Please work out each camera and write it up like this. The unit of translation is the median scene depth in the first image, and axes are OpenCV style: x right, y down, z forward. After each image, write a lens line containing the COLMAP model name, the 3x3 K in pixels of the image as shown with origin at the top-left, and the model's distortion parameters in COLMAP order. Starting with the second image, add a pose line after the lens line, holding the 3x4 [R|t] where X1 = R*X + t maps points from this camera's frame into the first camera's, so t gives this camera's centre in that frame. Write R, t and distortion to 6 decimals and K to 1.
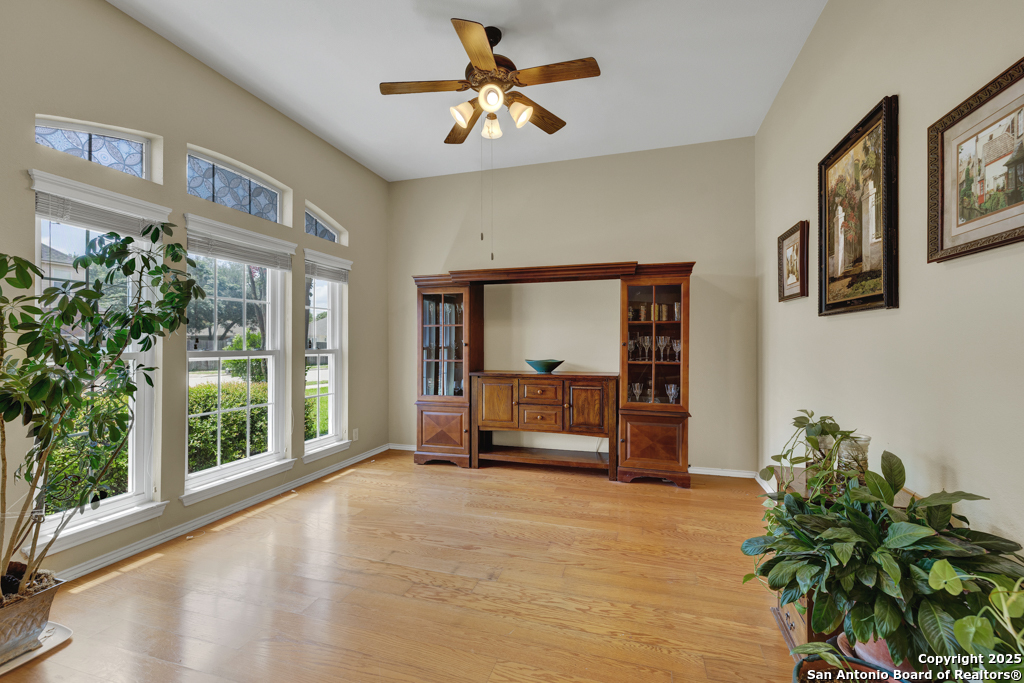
lens RADIAL K [[437.5, 0, 507.2], [0, 437.5, 338.4], [0, 0, 1]] dist [-0.002850, 0.000555]
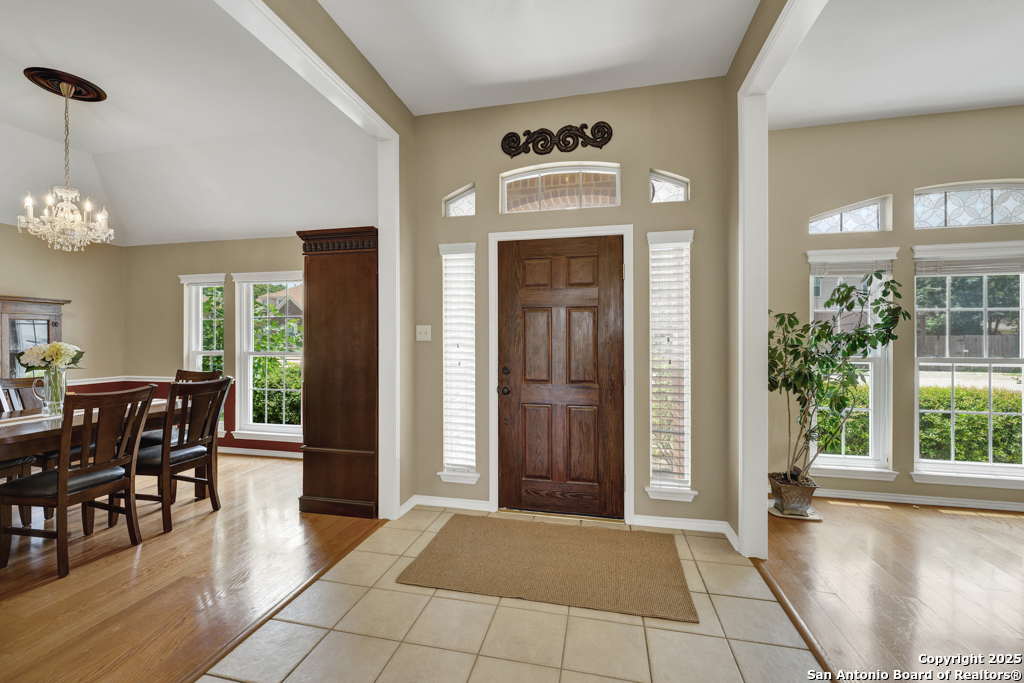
lens RADIAL K [[437.5, 0, 505.8], [0, 437.5, 337.9], [0, 0, 1]] dist [-0.002850, 0.000555]
pose [[0.069216, 0.004533, -0.997591, 0.543658], [0.010098, 0.999935, 0.005245, -0.057271], [0.997551, -0.010437, 0.069166, -0.313951]]
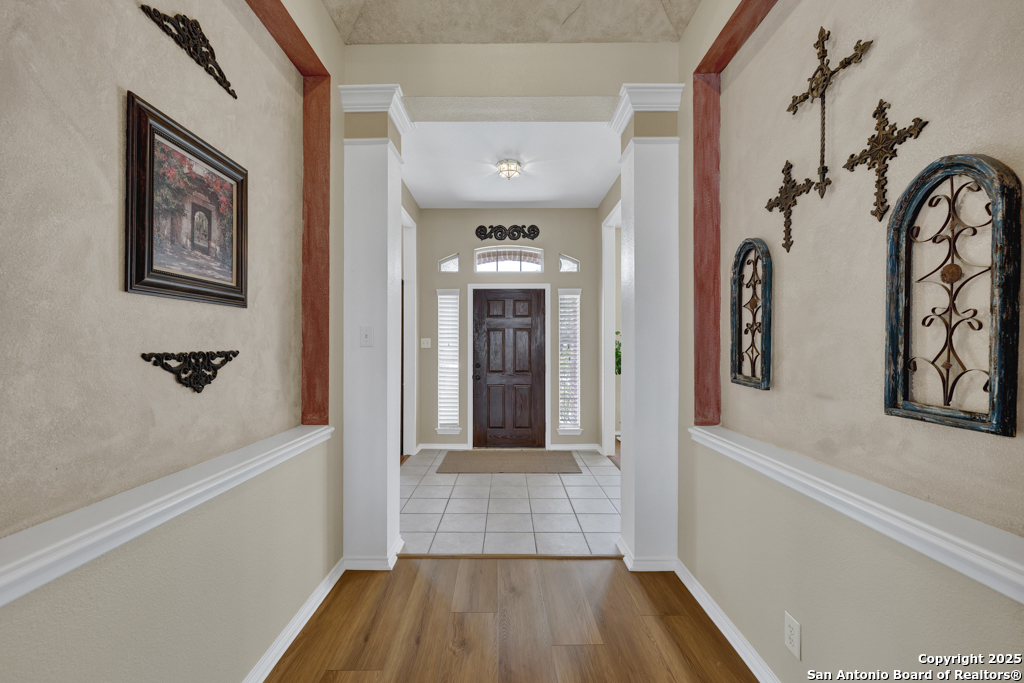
lens RADIAL K [[437.5, 0, 509.7], [0, 437.5, 341.7], [0, 0, 1]] dist [-0.002850, 0.000555]
pose [[0.294110, -0.000321, -0.955772, 1.641035], [0.007051, 0.999973, 0.001834, -0.082366], [0.955746, -0.007279, 0.294105, -0.834396]]
